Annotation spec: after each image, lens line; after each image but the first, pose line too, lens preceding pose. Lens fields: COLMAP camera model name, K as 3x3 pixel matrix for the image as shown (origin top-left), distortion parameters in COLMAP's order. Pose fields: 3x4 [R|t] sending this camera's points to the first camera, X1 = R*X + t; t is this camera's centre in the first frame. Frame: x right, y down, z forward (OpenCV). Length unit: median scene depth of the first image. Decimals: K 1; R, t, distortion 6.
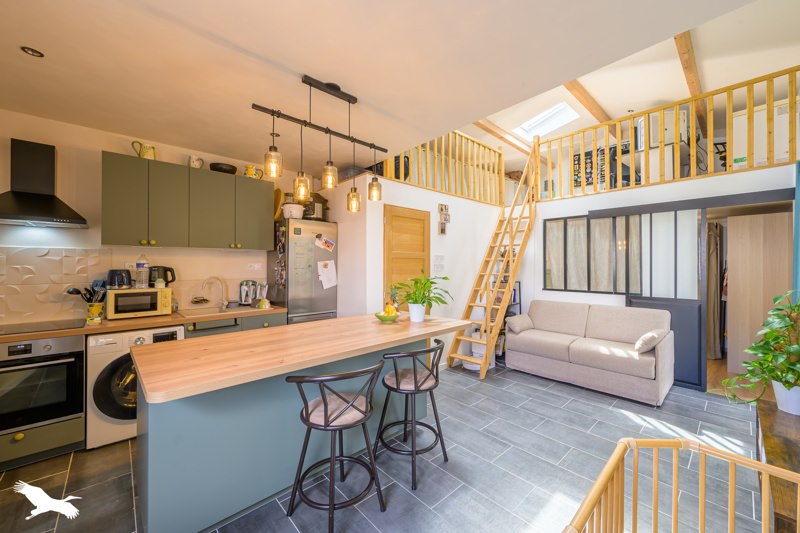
lens RADIAL K [[315.3, 0, 401.1], [0, 315.3, 263.2], [0, 0, 1]] dist [-0.000783, 0.000018]
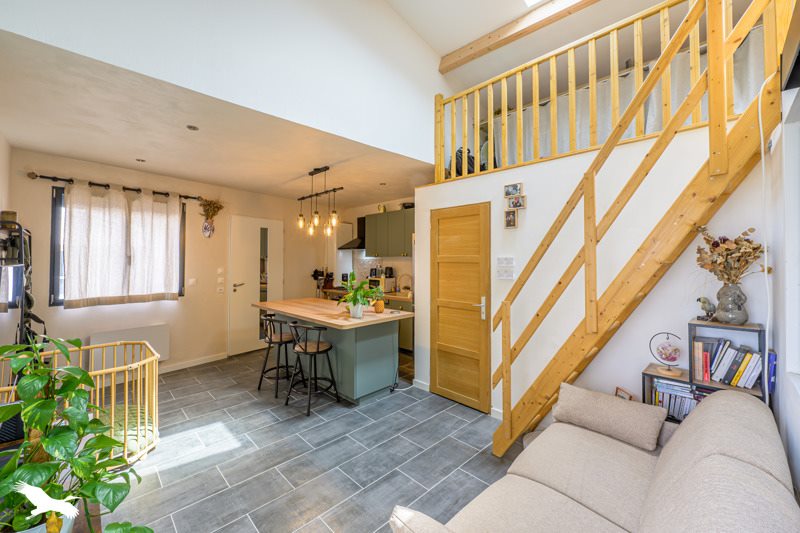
lens RADIAL K [[325.1, 0, 399.7], [0, 325.1, 252.7], [0, 0, 1]] dist [-0.001393, -0.000141]
pose [[0.021854, -0.025996, -0.999423, 1.062114], [0.003413, 0.999658, -0.025928, -0.023378], [0.999755, -0.002845, 0.021935, 0.928890]]
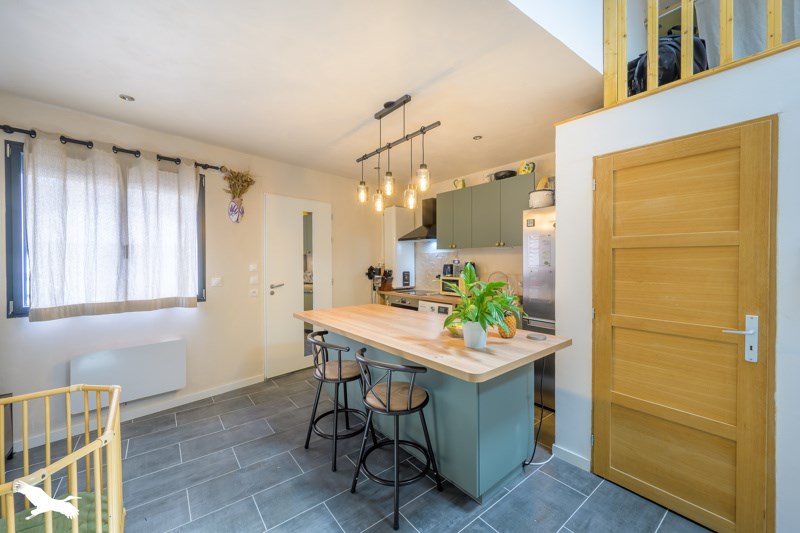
lens RADIAL K [[315.3, 0, 401.1], [0, 315.3, 263.2], [0, 0, 1]] dist [-0.000783, 0.000018]
pose [[-0.077109, 0.007211, -0.996997, 0.593309], [0.007842, 0.999947, 0.006625, 0.001392], [0.996992, -0.007308, -0.077162, 0.730684]]
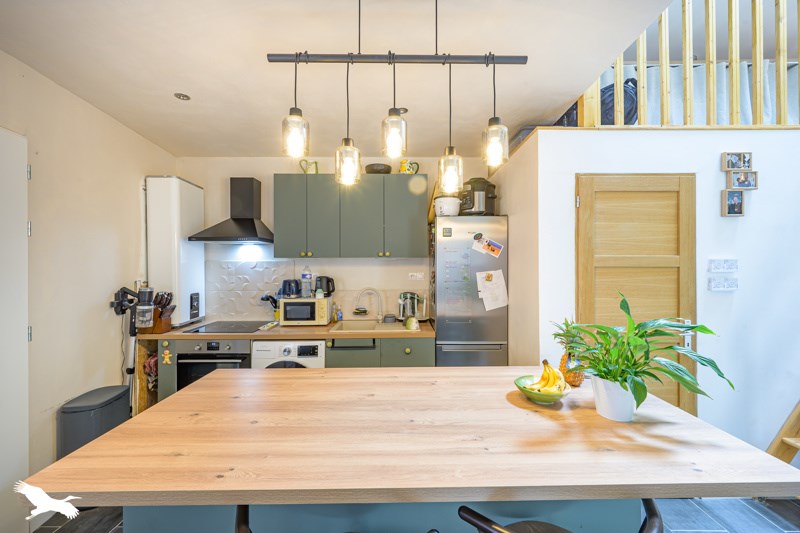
lens RADIAL K [[315.3, 0, 401.1], [0, 315.3, 263.2], [0, 0, 1]] dist [-0.000783, 0.000018]
pose [[0.731223, -0.006063, -0.682112, 0.110392], [0.007982, 0.999968, -0.000332, -0.028795], [0.682092, -0.005202, 0.731248, 0.380521]]
